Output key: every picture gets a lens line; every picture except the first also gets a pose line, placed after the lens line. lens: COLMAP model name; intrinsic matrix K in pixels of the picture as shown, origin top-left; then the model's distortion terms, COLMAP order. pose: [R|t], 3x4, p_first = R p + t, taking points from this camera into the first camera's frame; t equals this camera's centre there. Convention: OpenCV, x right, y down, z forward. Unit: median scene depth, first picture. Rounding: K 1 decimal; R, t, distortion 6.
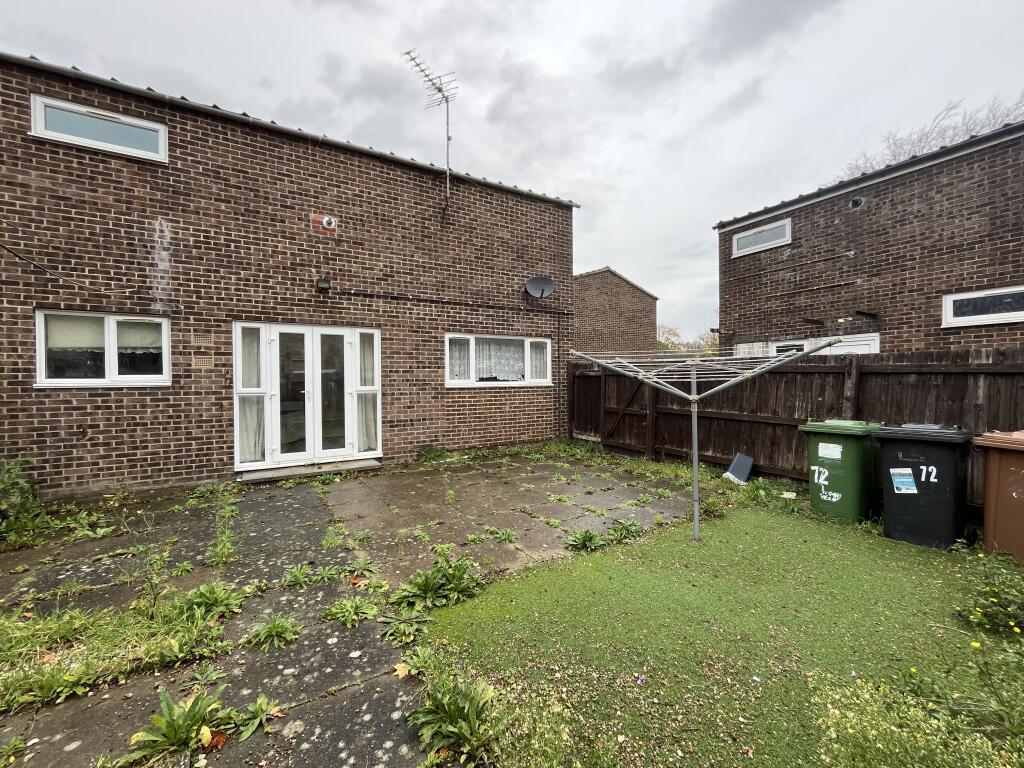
lens RADIAL K [[418.9, 0, 509.4], [0, 418.9, 385.0], [0, 0, 1]] dist [-0.001743, -0.000155]
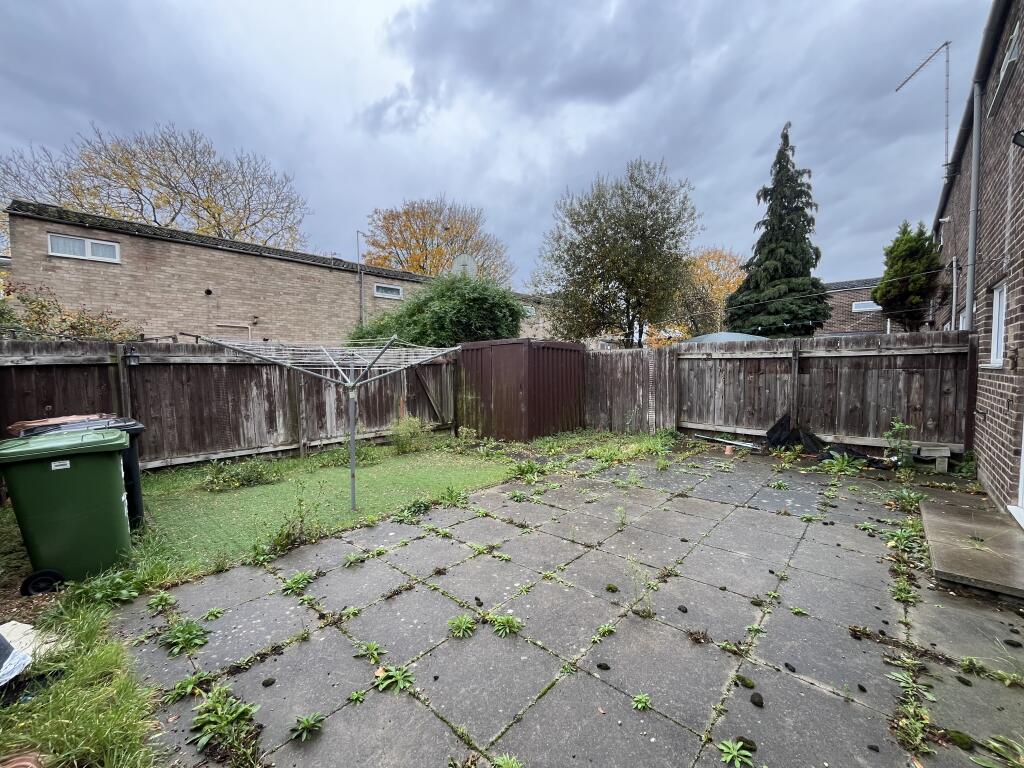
lens RADIAL K [[418.9, 0, 509.4], [0, 418.9, 385.0], [0, 0, 1]] dist [-0.001743, -0.000155]
pose [[-0.959677, 0.026712, -0.279832, 0.212654], [0.009962, 0.998081, 0.061107, -0.019910], [0.280928, 0.055856, -0.958102, 1.324200]]
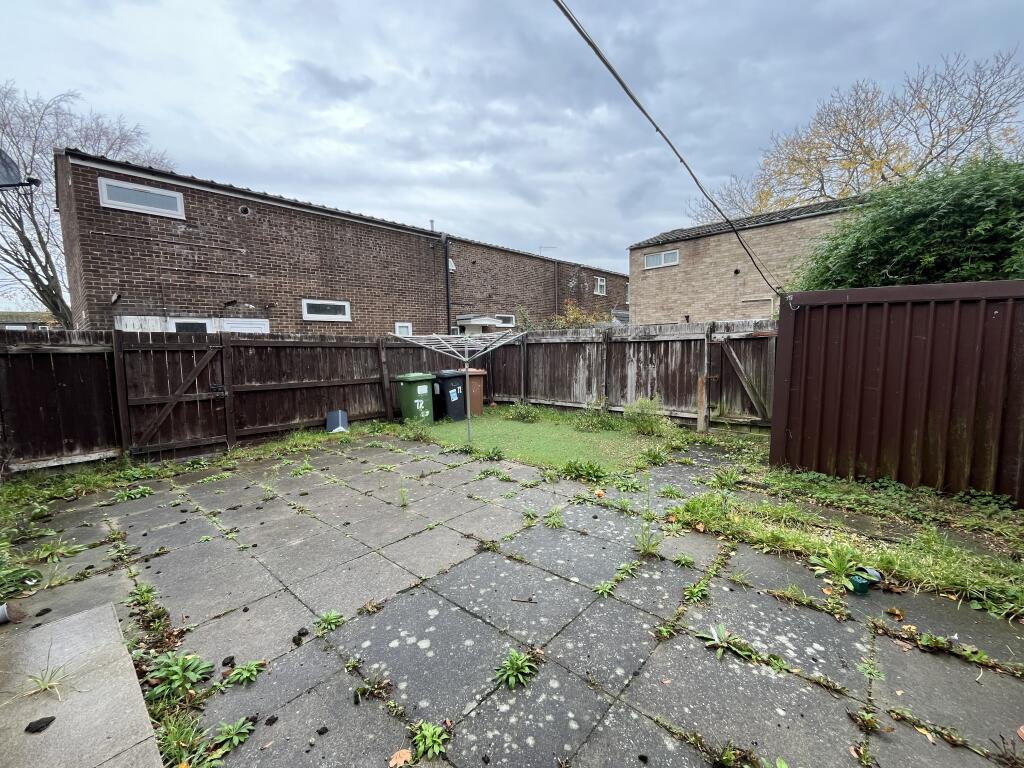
lens RADIAL K [[418.9, 0, 509.4], [0, 418.9, 385.0], [0, 0, 1]] dist [-0.001743, -0.000155]
pose [[-0.290322, -0.076486, 0.953867, -0.758167], [0.039151, 0.995017, 0.091701, -0.010827], [-0.956128, 0.063968, -0.285881, 0.806089]]
